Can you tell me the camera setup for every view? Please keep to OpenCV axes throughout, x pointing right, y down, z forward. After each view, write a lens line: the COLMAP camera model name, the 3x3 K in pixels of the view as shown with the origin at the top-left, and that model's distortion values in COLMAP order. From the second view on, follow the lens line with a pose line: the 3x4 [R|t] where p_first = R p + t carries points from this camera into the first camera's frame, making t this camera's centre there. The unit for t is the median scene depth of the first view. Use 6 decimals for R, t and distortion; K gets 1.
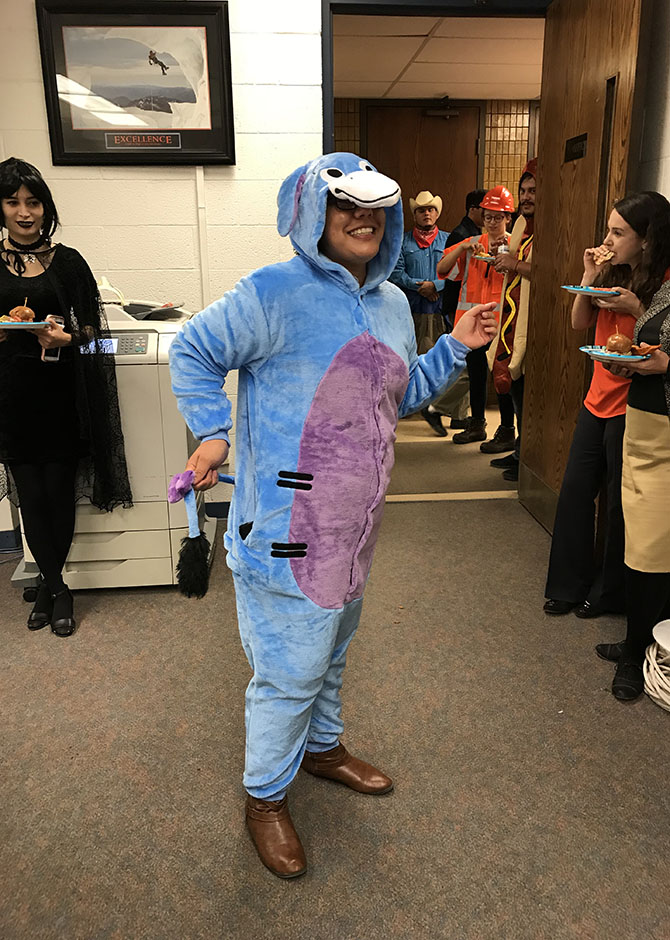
lens RADIAL K [[775.9, 0, 351.7], [0, 775.9, 465.7], [0, 0, 1]] dist [0.006709, -0.005658]
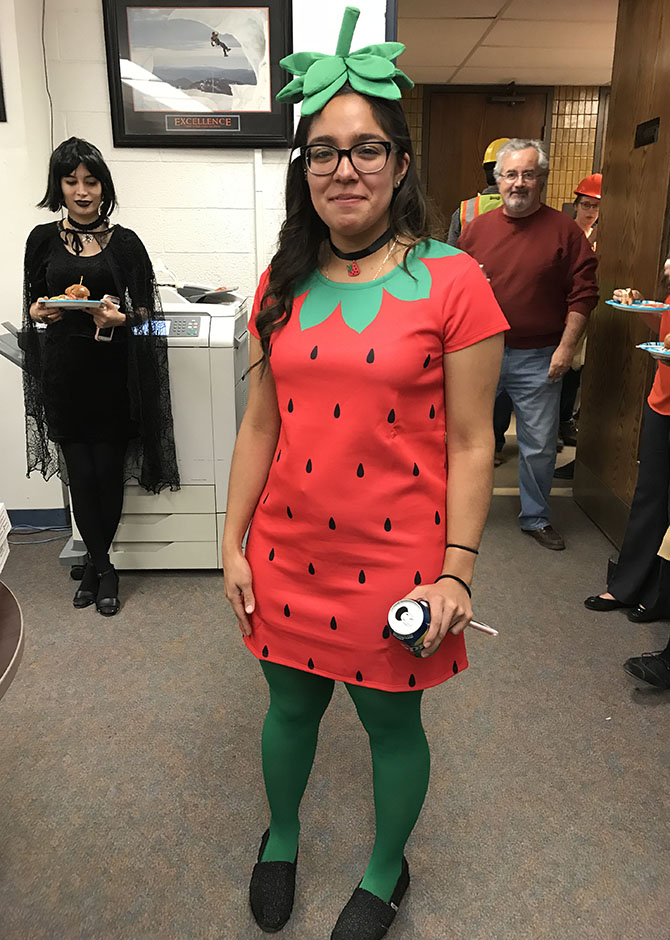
lens RADIAL K [[777.8, 0, 352.3], [0, 777.8, 463.3], [0, 0, 1]] dist [0.004105, 0.001308]
pose [[0.997217, 0.035279, -0.065673, 0.003646], [-0.034761, 0.999355, 0.009016, 0.002399], [0.065949, -0.006708, 0.997800, 0.015141]]
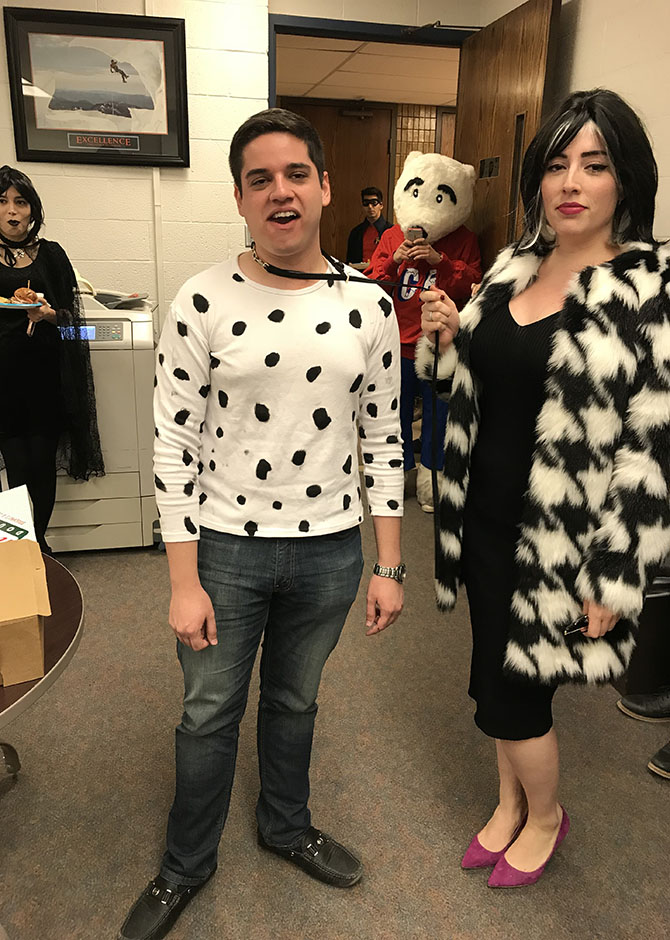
lens RADIAL K [[777.8, 0, 352.3], [0, 777.8, 463.3], [0, 0, 1]] dist [0.004105, 0.001308]
pose [[0.990418, -0.007535, 0.137898, -0.086927], [0.004255, 0.999701, 0.024064, 0.007726], [-0.138038, -0.023247, 0.990154, -0.154784]]
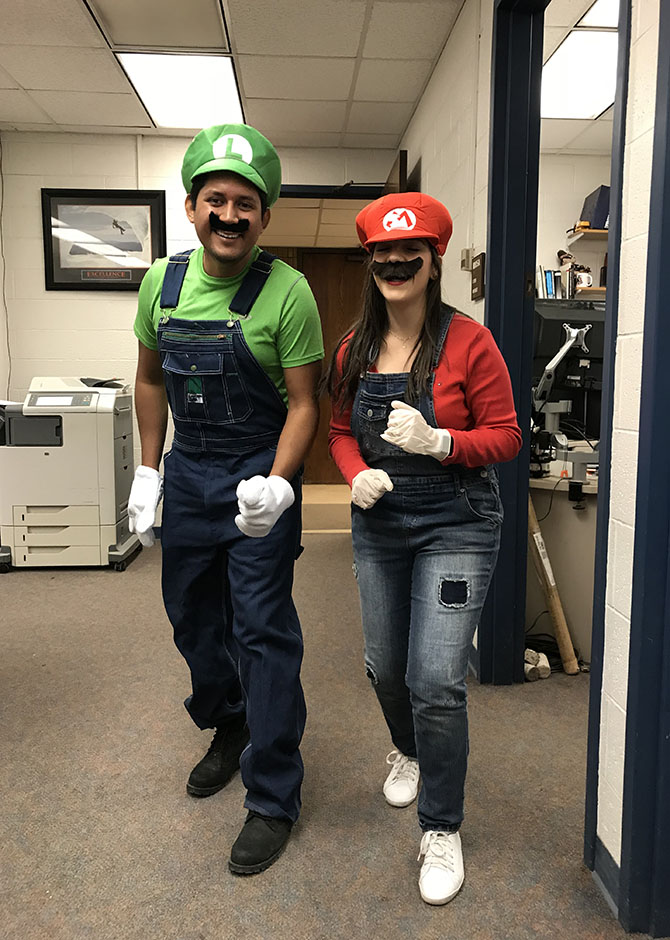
lens RADIAL K [[774.4, 0, 361.0], [0, 774.4, 468.6], [0, 0, 1]] dist [-0.031713, -0.000846]
pose [[0.999819, 0.016012, -0.010292, 0.274773], [-0.017422, 0.987615, -0.155930, 0.196113], [0.007667, 0.156081, 0.987715, -0.457645]]
